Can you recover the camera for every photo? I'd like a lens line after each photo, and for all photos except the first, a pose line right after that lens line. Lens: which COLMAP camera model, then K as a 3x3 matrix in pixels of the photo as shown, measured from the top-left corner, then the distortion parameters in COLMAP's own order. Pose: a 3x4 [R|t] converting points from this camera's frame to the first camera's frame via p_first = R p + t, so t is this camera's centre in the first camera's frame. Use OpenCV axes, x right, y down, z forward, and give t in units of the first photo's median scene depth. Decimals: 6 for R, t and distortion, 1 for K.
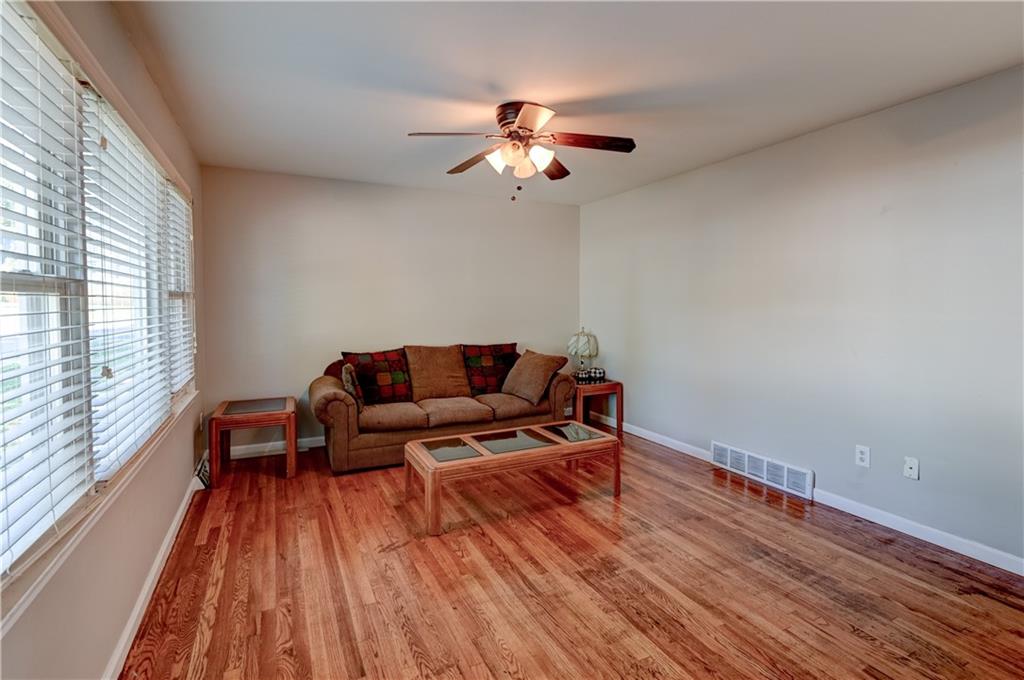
lens RADIAL K [[474.2, 0, 477.7], [0, 474.2, 353.3], [0, 0, 1]] dist [0.006333, -0.003835]
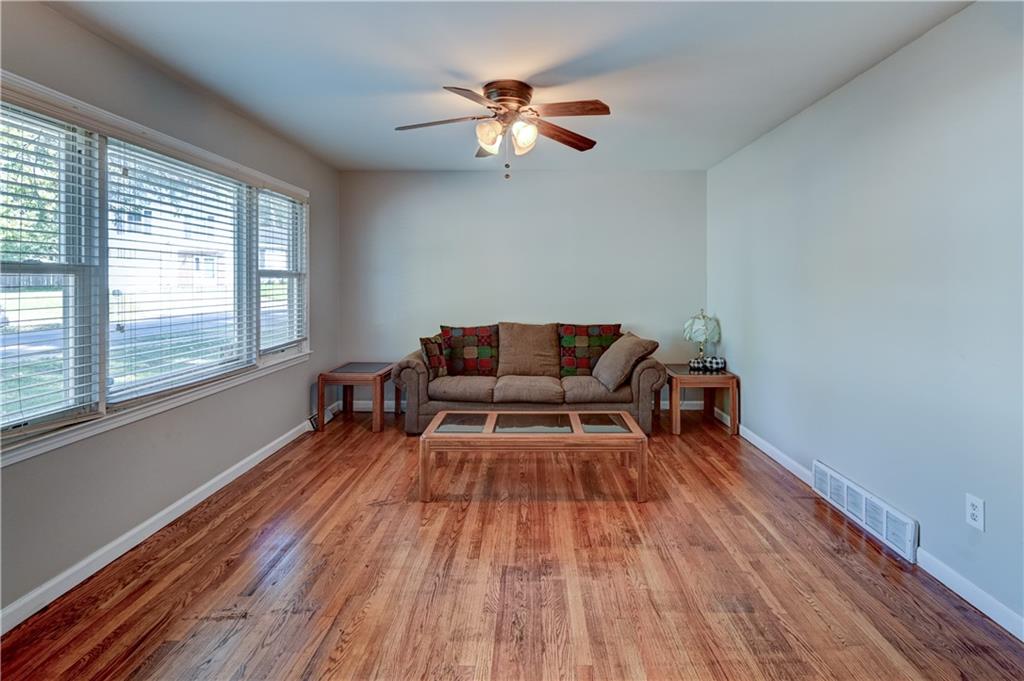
lens RADIAL K [[474.2, 0, 512.8], [0, 474.2, 318.9], [0, 0, 1]] dist [0.006333, -0.003835]
pose [[0.901045, 0.034520, -0.432350, 0.490290], [-0.046558, 0.998766, -0.017286, -0.010794], [0.431220, 0.035705, 0.901540, 0.112619]]
